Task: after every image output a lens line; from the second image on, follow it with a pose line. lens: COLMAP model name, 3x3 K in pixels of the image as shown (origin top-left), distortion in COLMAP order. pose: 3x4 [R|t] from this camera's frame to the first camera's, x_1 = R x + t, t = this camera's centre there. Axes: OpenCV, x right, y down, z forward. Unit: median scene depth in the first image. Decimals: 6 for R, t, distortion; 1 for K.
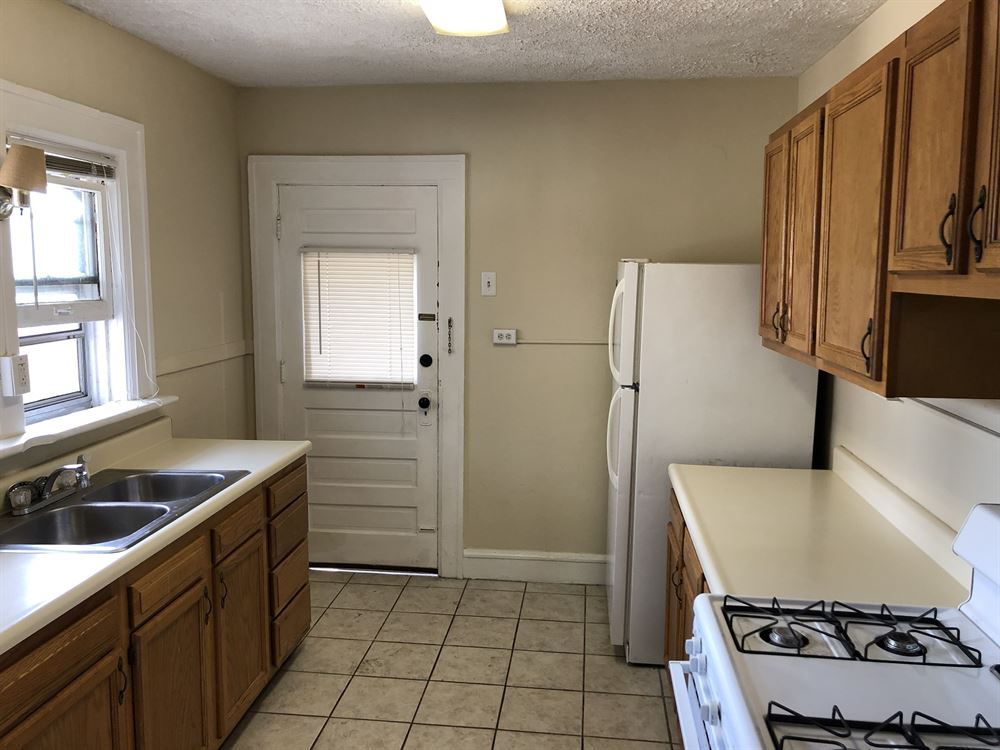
lens RADIAL K [[826.4, 0, 503.0], [0, 826.4, 371.1], [0, 0, 1]] dist [0.071129, -0.059747]
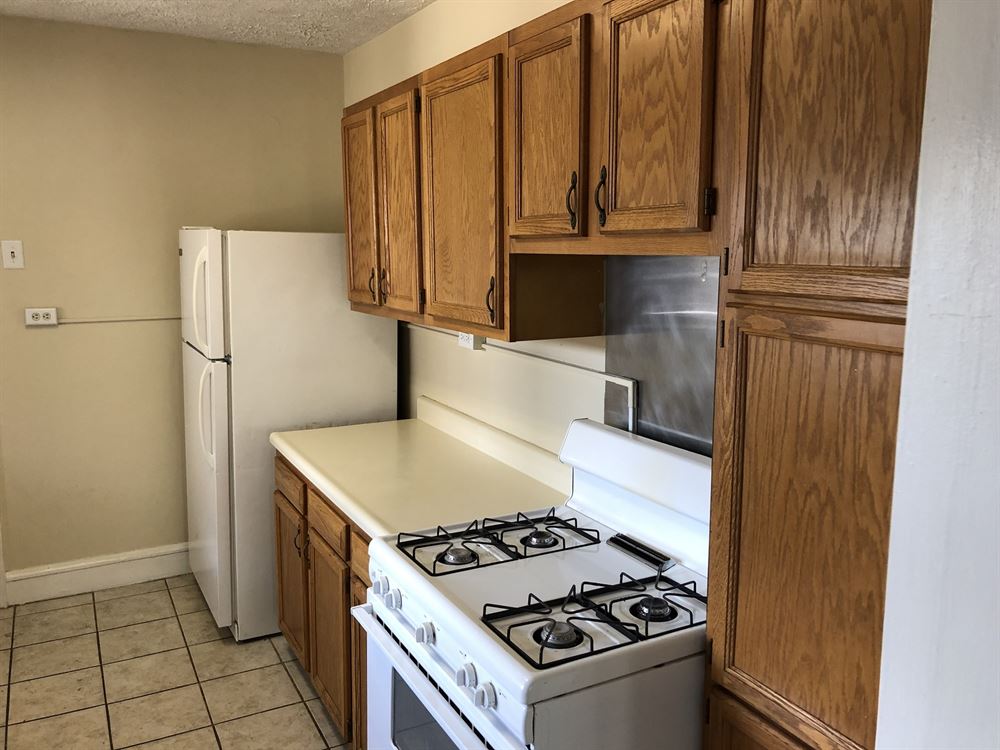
lens RADIAL K [[826.4, 0, 506.5], [0, 826.4, 373.1], [0, 0, 1]] dist [0.071129, -0.059747]
pose [[0.825288, -0.093171, 0.556973, -0.134640], [0.074526, 0.995639, 0.056123, 0.005827], [-0.559773, -0.004808, 0.828632, 0.014524]]
